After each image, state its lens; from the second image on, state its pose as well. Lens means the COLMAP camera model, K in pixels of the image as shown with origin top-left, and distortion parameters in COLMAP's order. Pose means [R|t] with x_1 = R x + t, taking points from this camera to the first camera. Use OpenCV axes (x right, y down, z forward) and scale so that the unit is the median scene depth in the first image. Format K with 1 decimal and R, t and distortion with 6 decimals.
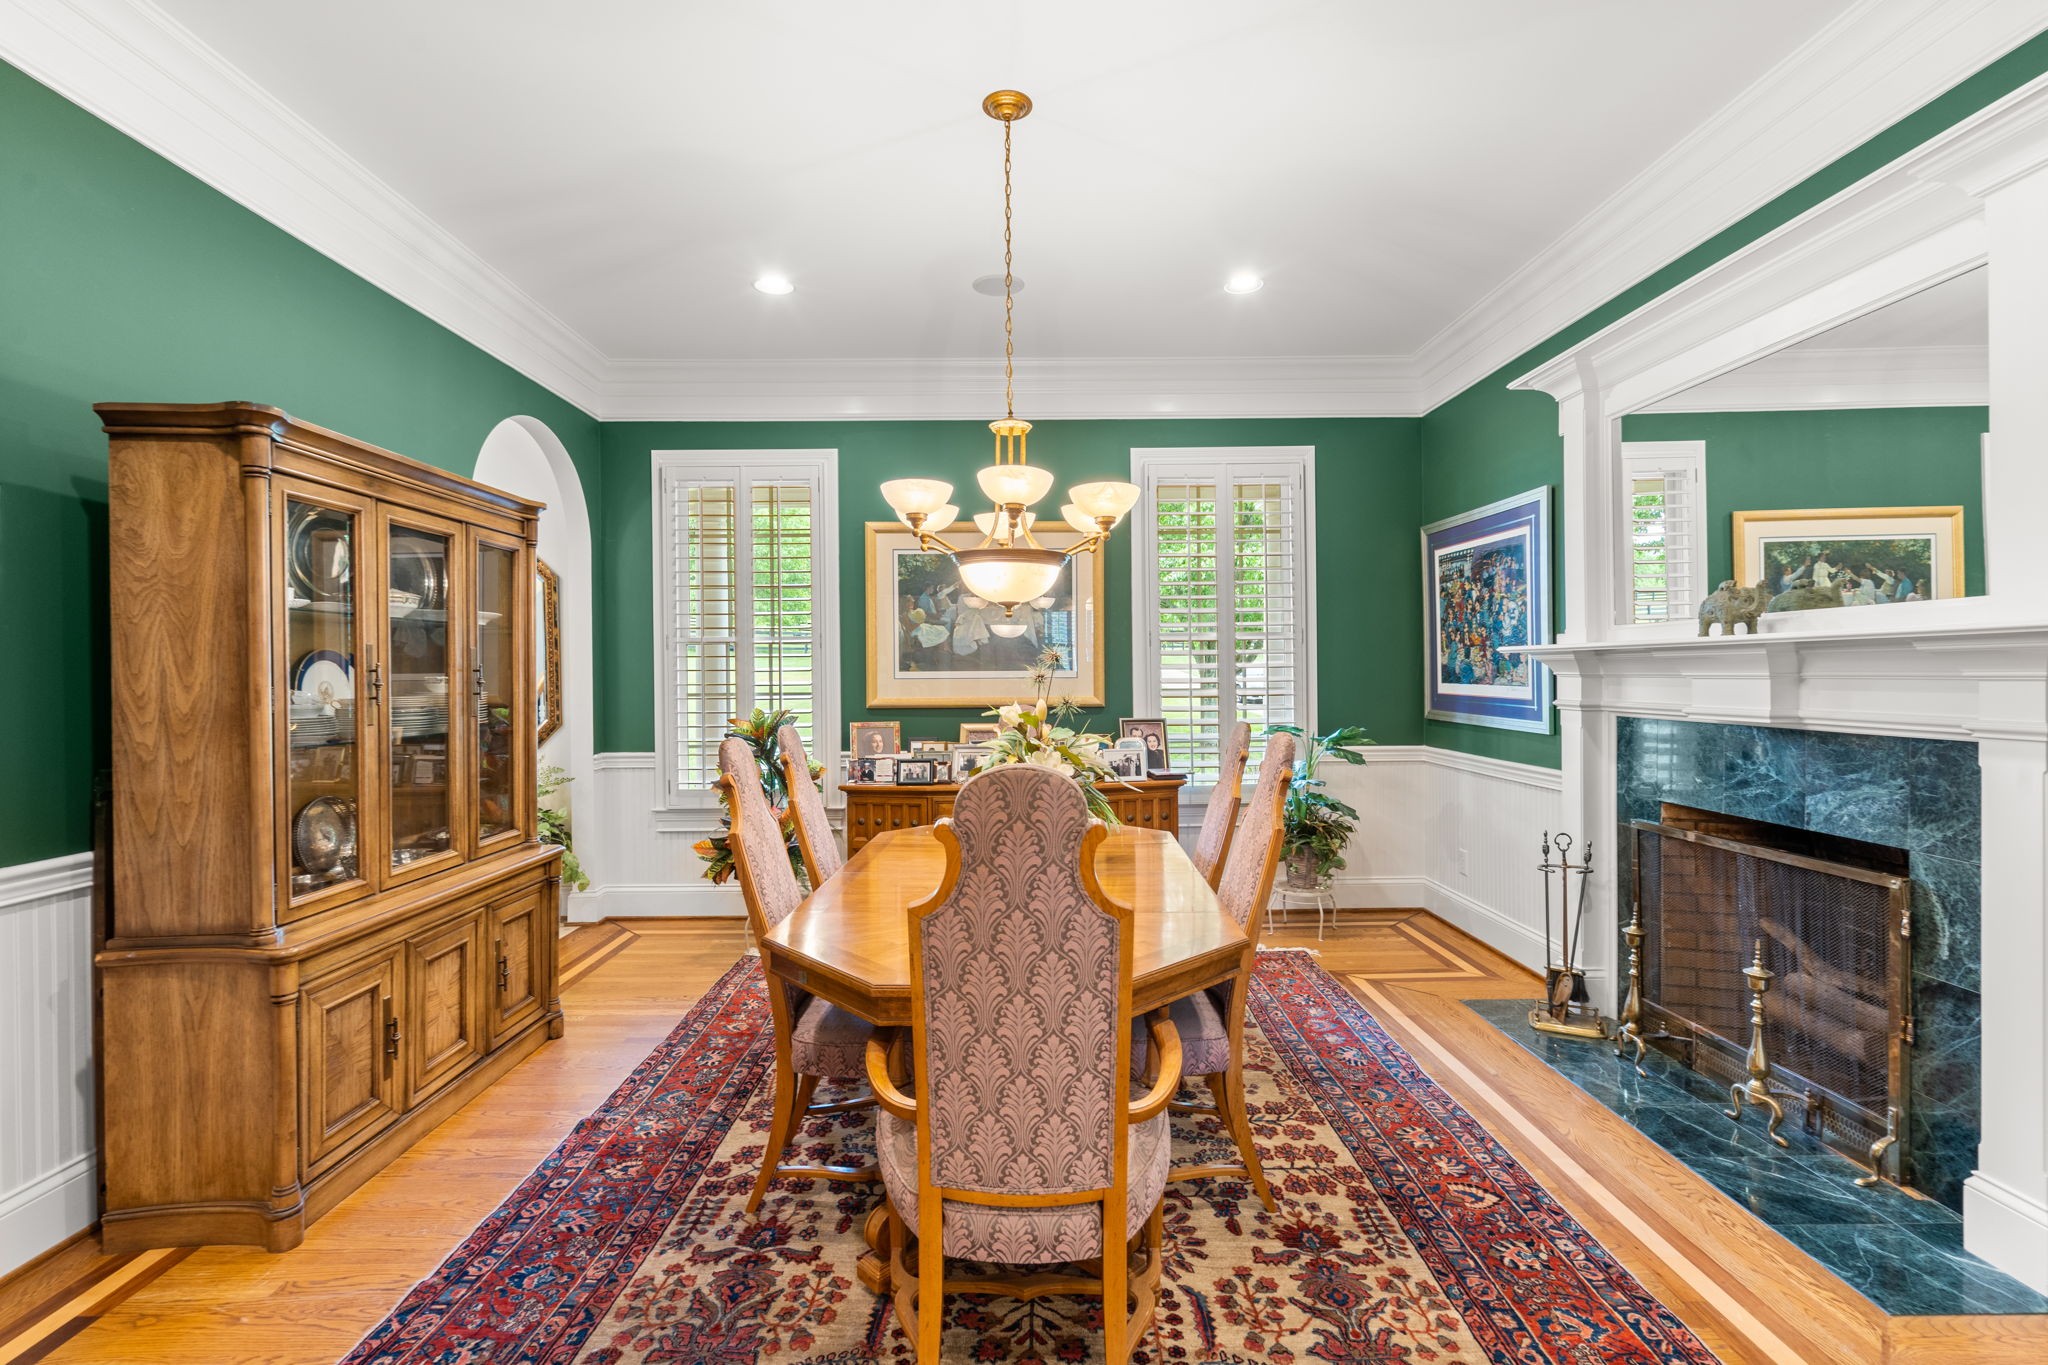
lens RADIAL K [[928.0, 0, 1021.2], [0, 928.0, 670.5], [0, 0, 1]] dist [-0.005704, 0.000137]
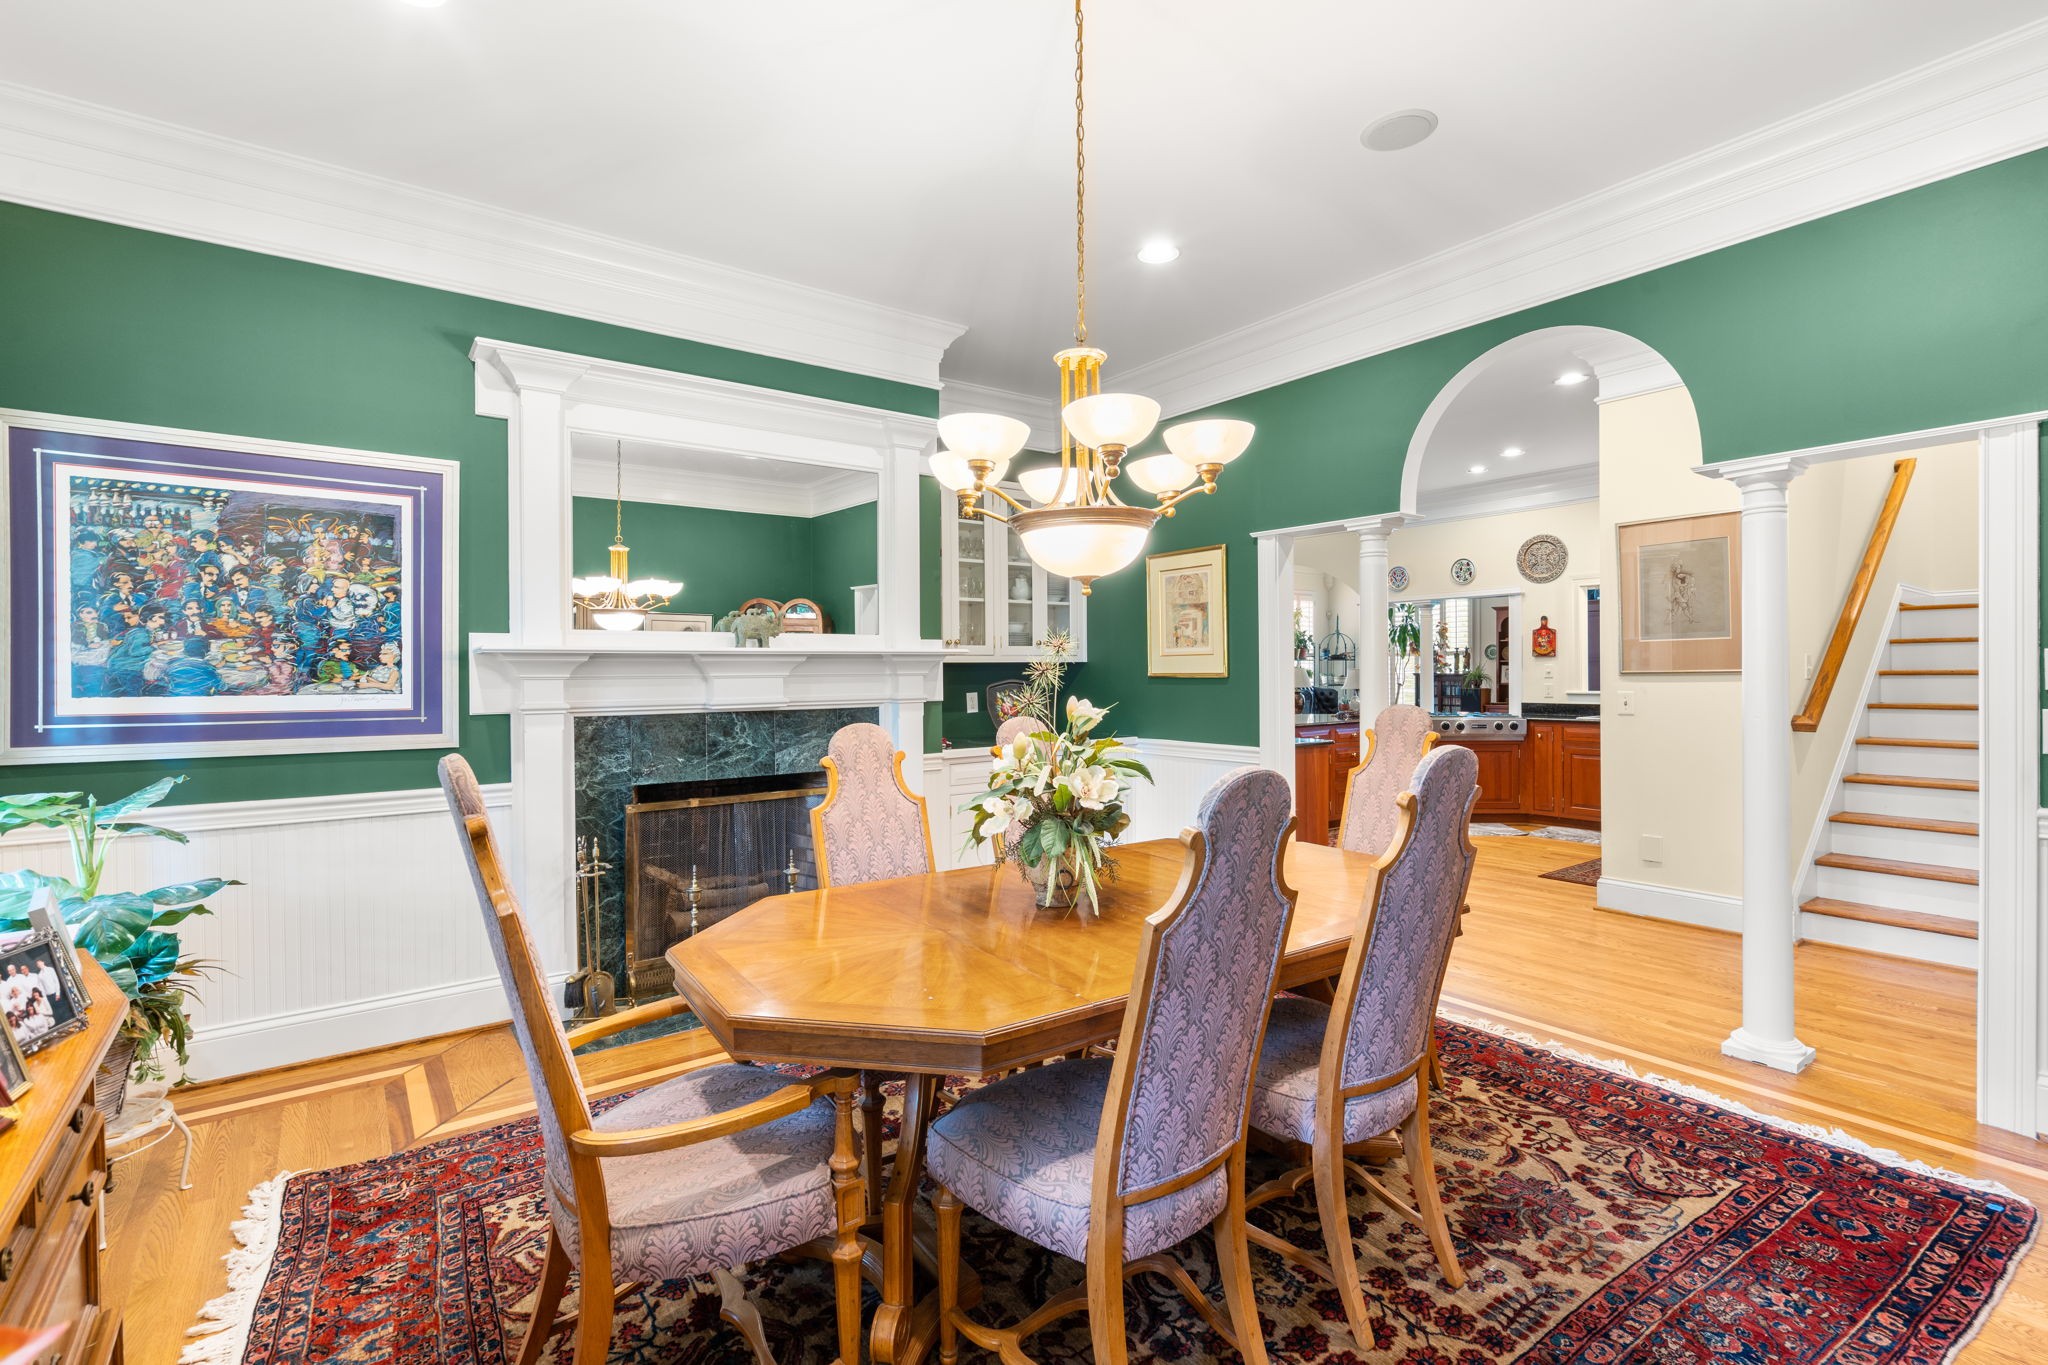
lens RADIAL K [[928.0, 0, 1020.1], [0, 928.0, 676.0], [0, 0, 1]] dist [-0.005704, 0.000137]
pose [[-0.586835, 0.009078, 0.809656, -0.768625], [0.011675, 0.999928, -0.002750, 0.018269], [-0.809623, 0.007839, -0.586898, 1.864163]]
